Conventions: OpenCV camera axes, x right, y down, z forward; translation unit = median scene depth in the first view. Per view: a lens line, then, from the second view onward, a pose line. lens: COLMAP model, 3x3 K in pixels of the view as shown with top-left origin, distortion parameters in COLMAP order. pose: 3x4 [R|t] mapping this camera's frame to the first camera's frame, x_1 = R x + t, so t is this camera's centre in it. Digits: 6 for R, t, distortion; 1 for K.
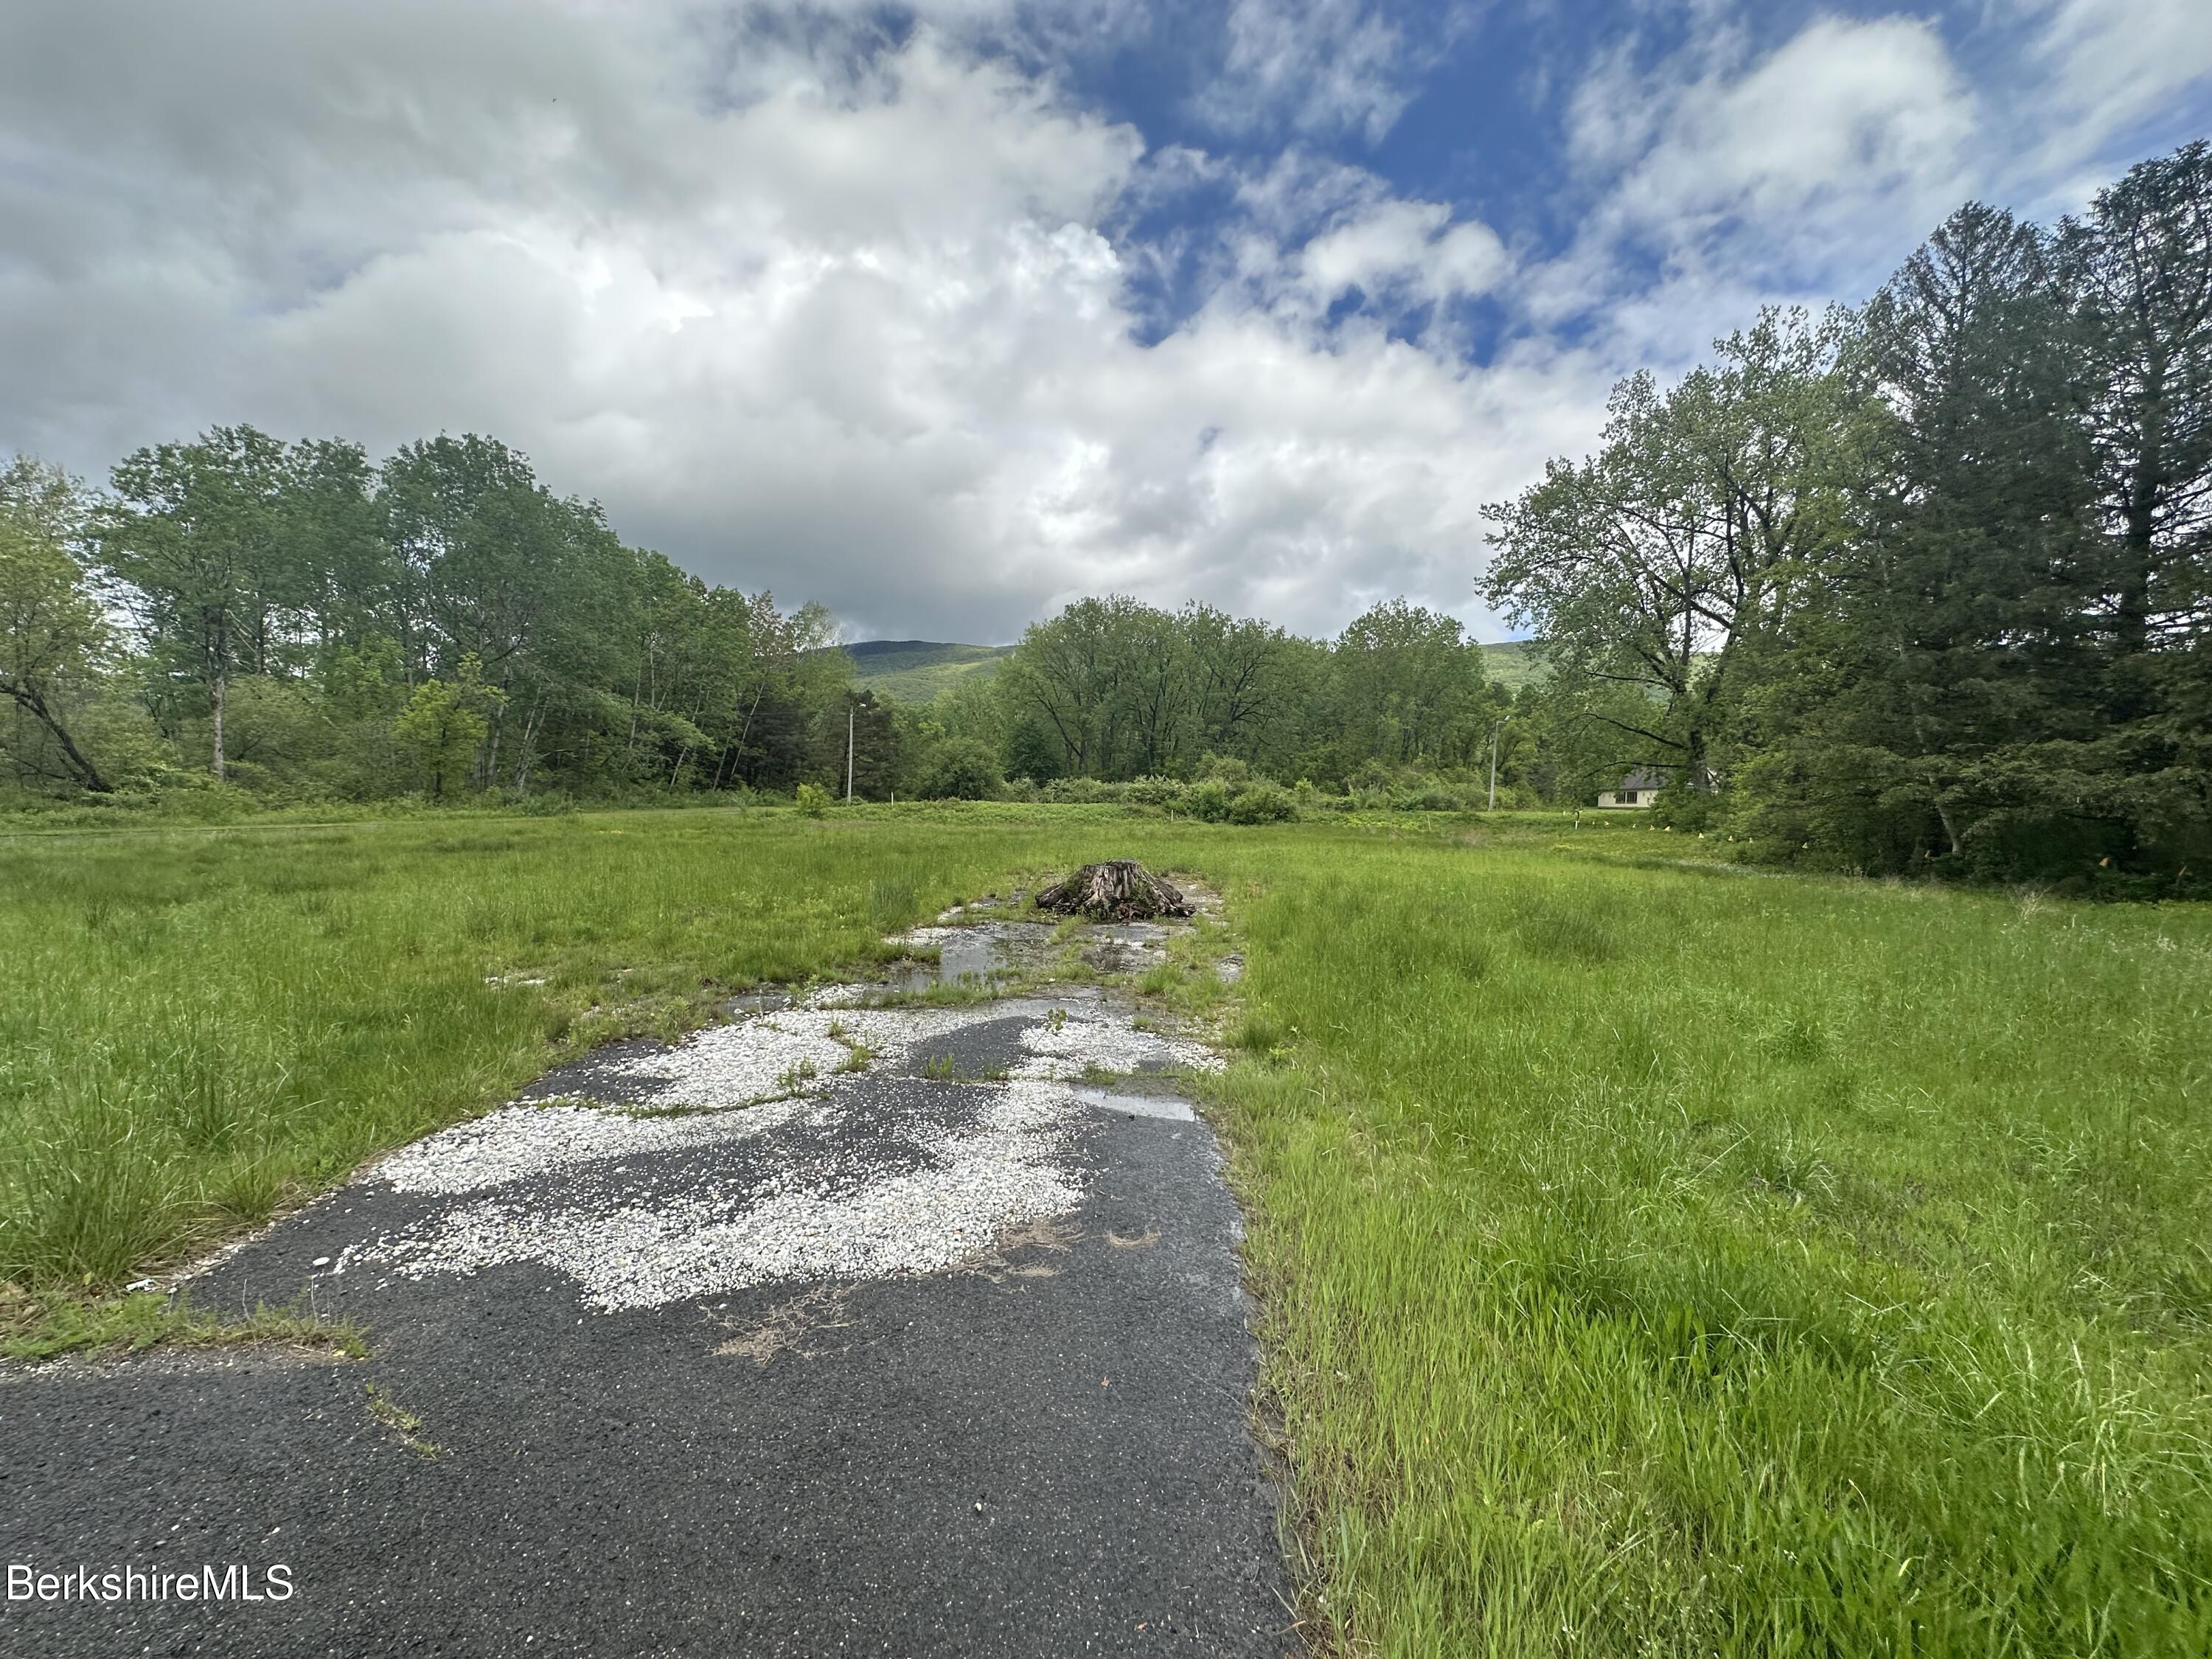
lens RADIAL K [[881.4, 0, 1106.0], [0, 881.4, 829.5], [0, 0, 1]] dist [-0.002492, 0.000490]
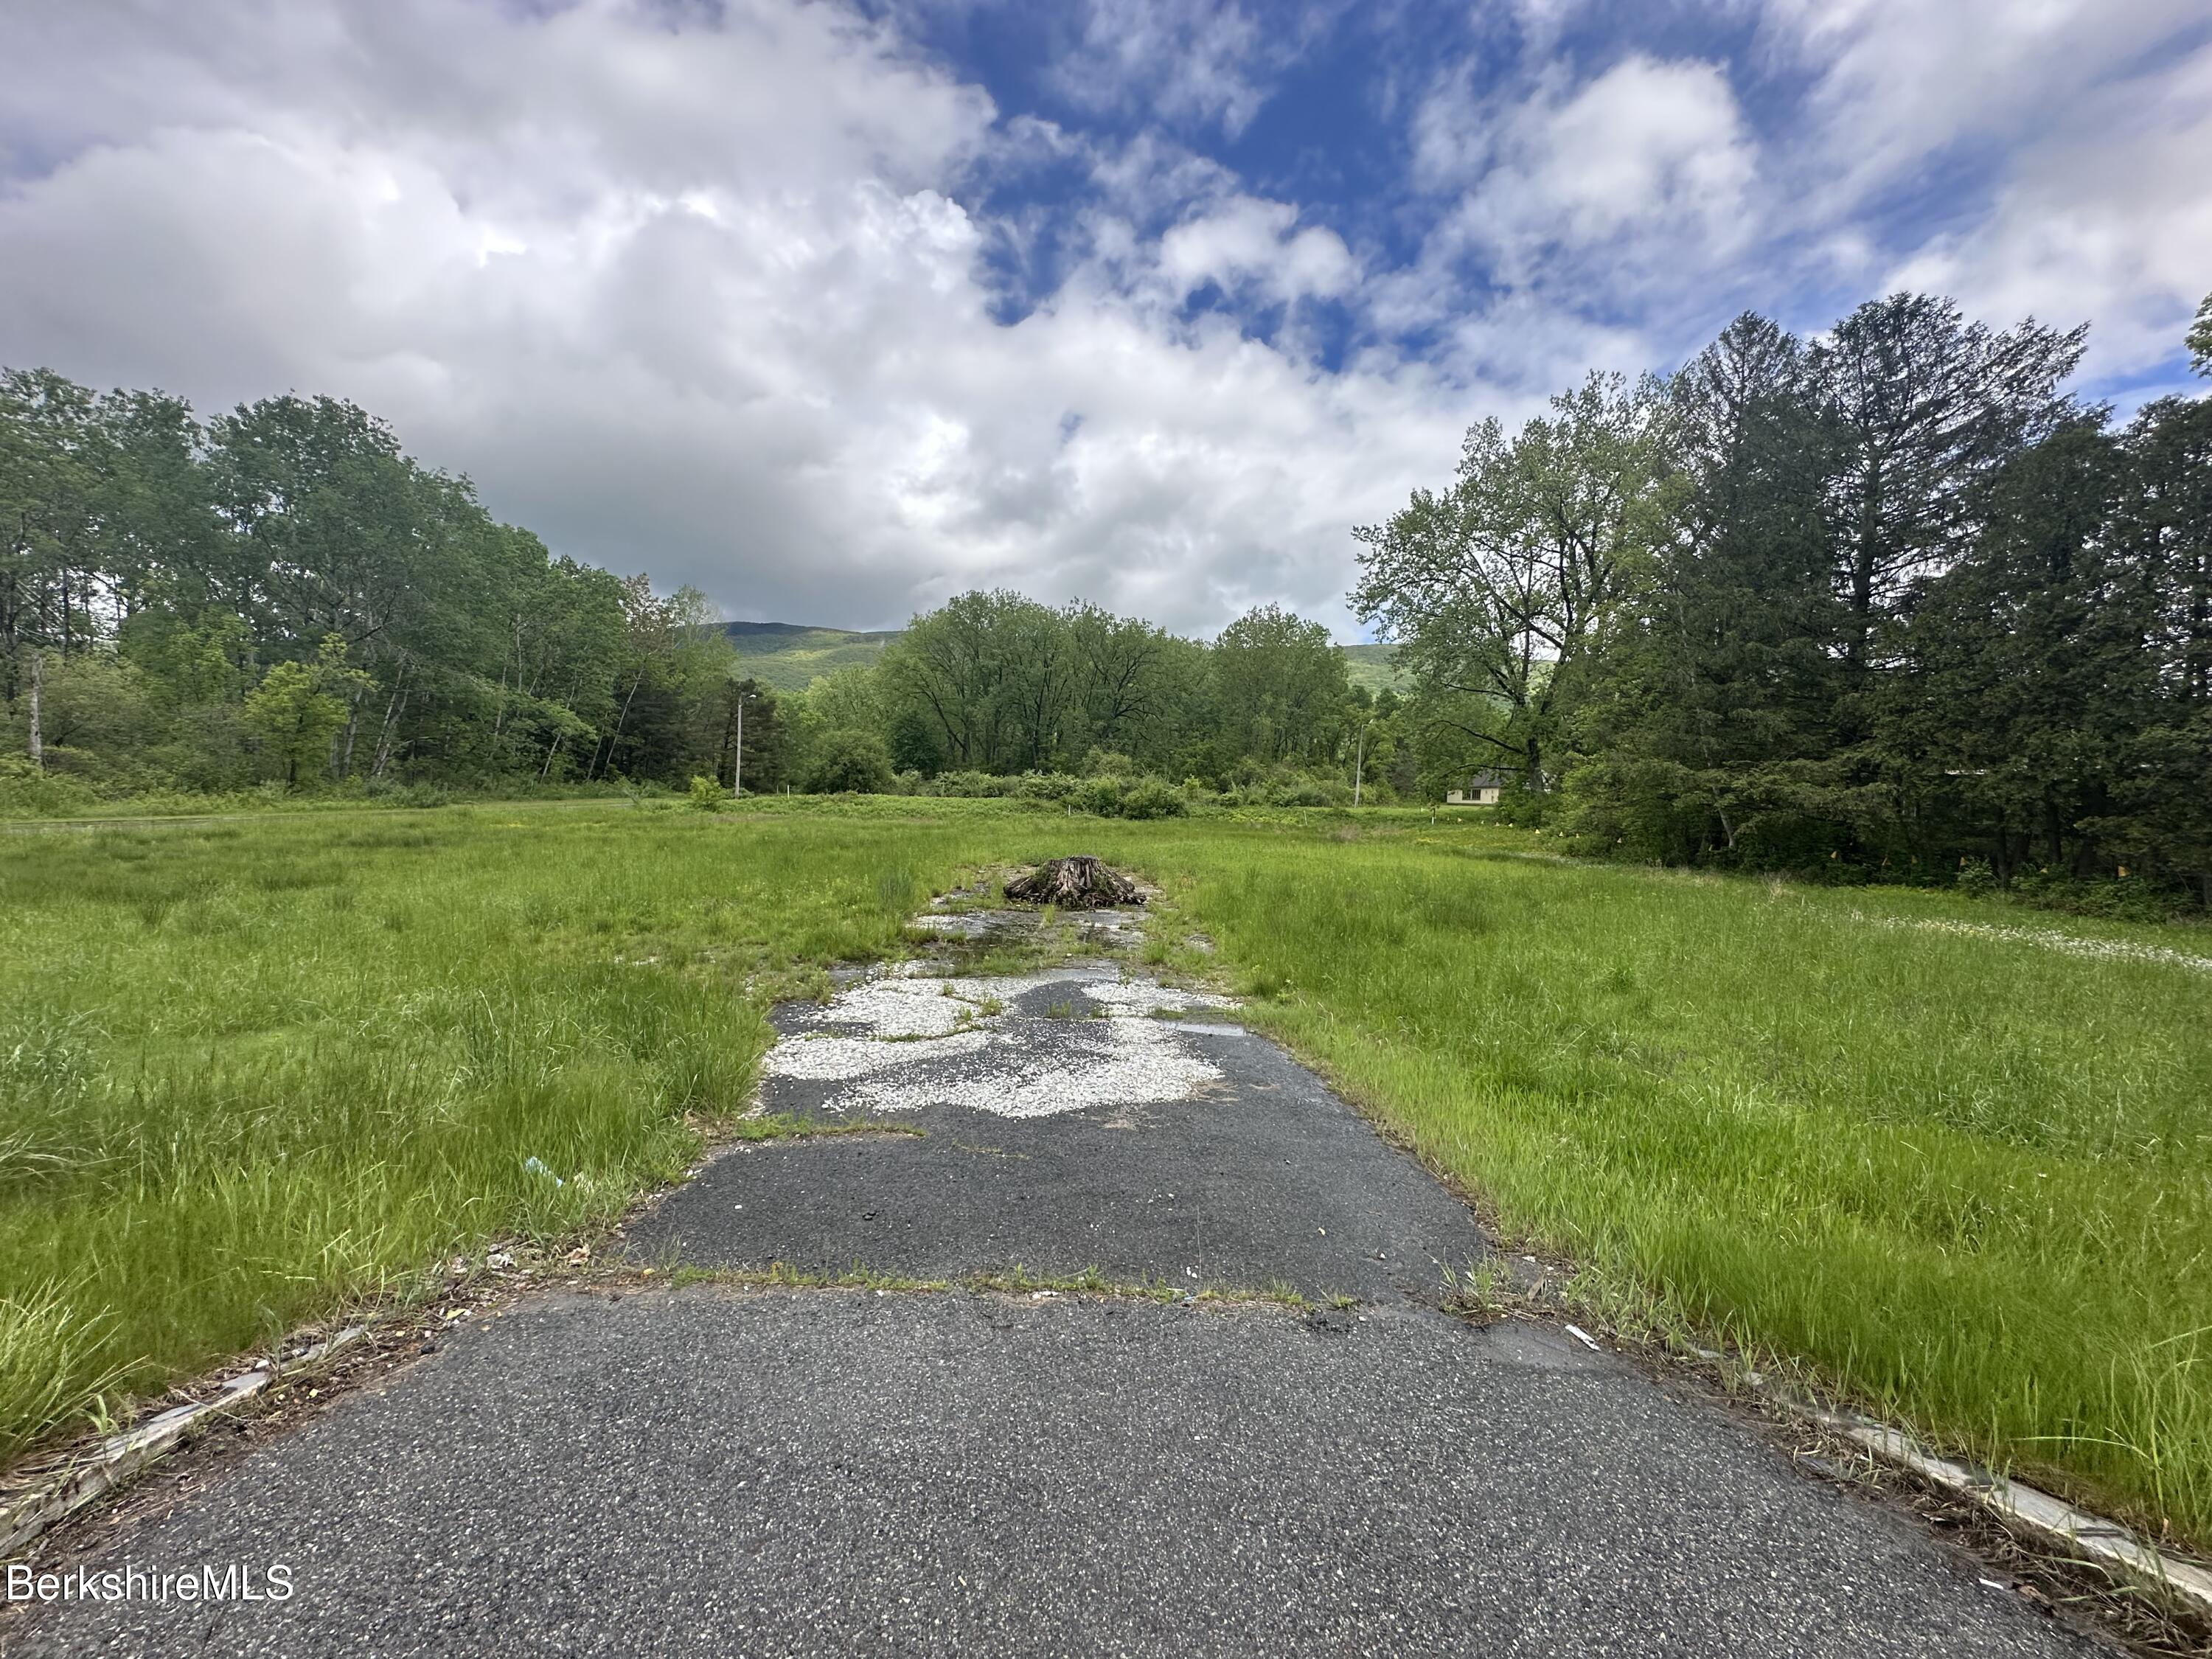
lens RADIAL K [[881.6, 0, 1106.0], [0, 881.6, 830.8], [0, 0, 1]] dist [-0.002578, 0.000115]
pose [[0.989573, 0.001817, 0.144022, -0.033602], [-0.003416, 0.999935, 0.010854, -0.002937], [-0.143993, -0.011233, 0.989515, -0.040666]]
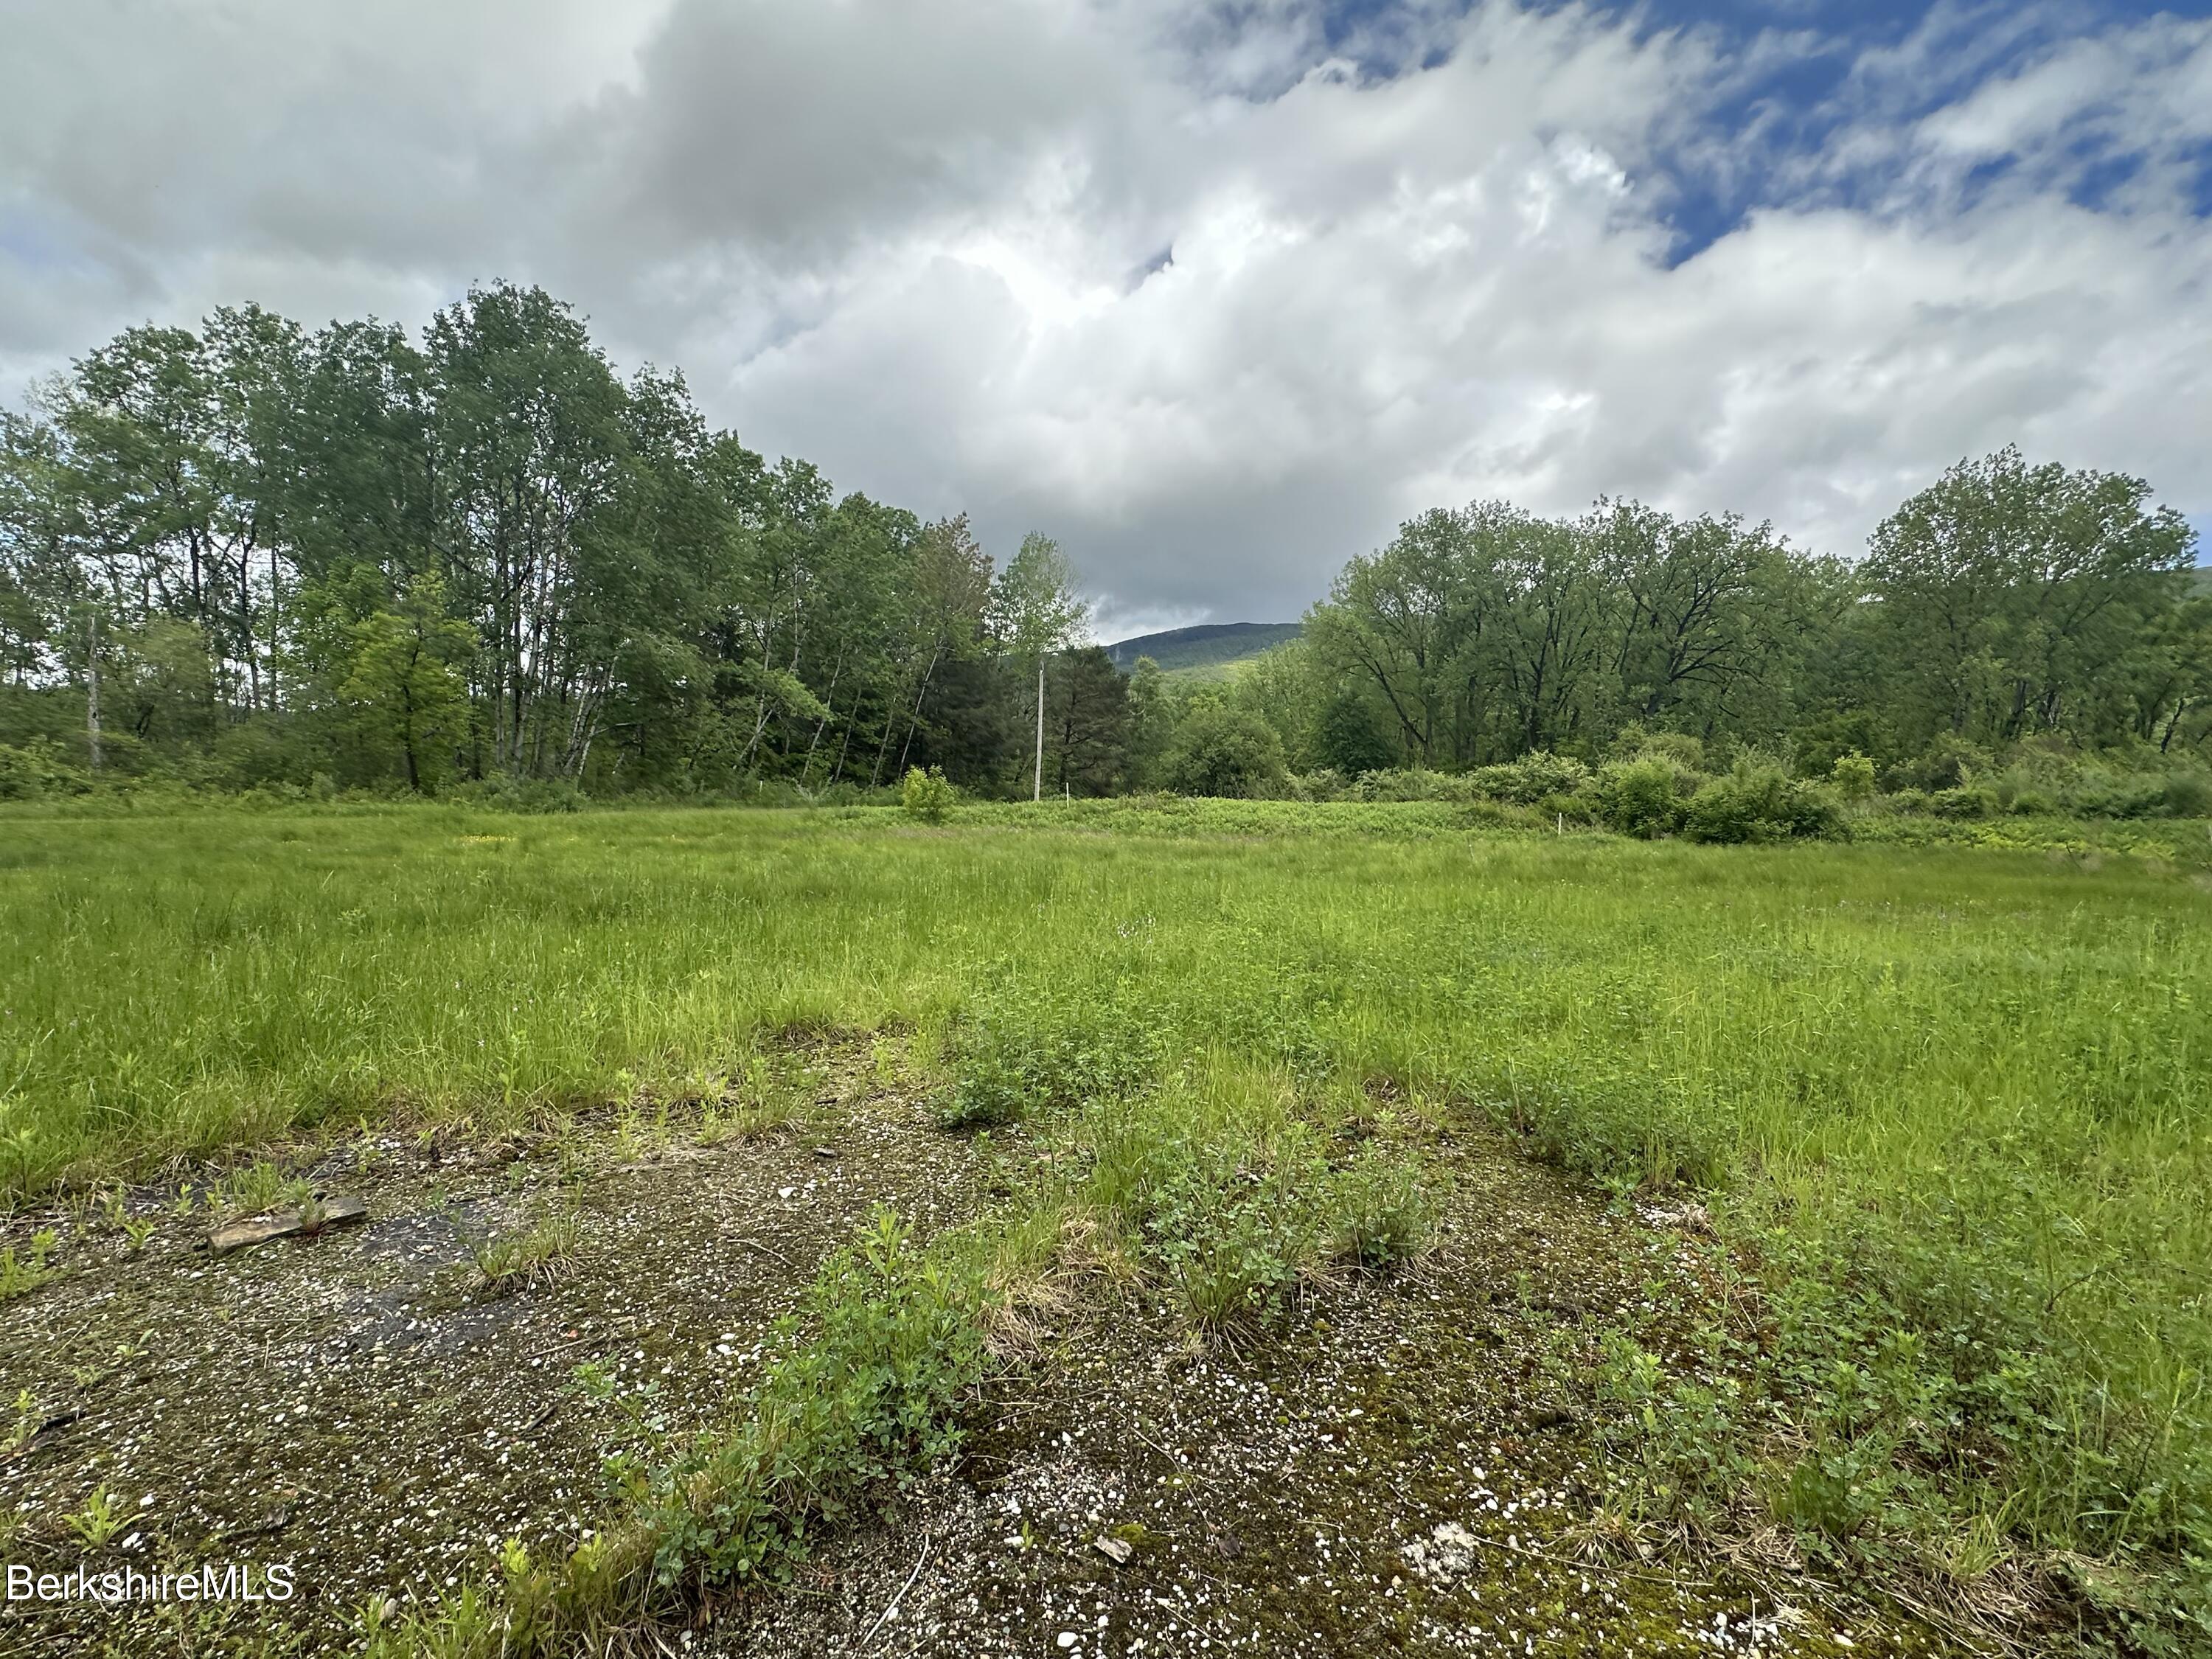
lens RADIAL K [[1050.3, 0, 1104.1], [0, 1050.3, 831.4], [0, 0, 1]] dist [-0.002992, 0.001031]
pose [[0.941581, 0.011128, -0.336602, 0.031912], [-0.015620, 0.999821, -0.010641, -0.000666], [0.336424, 0.015277, 0.941587, 0.345223]]
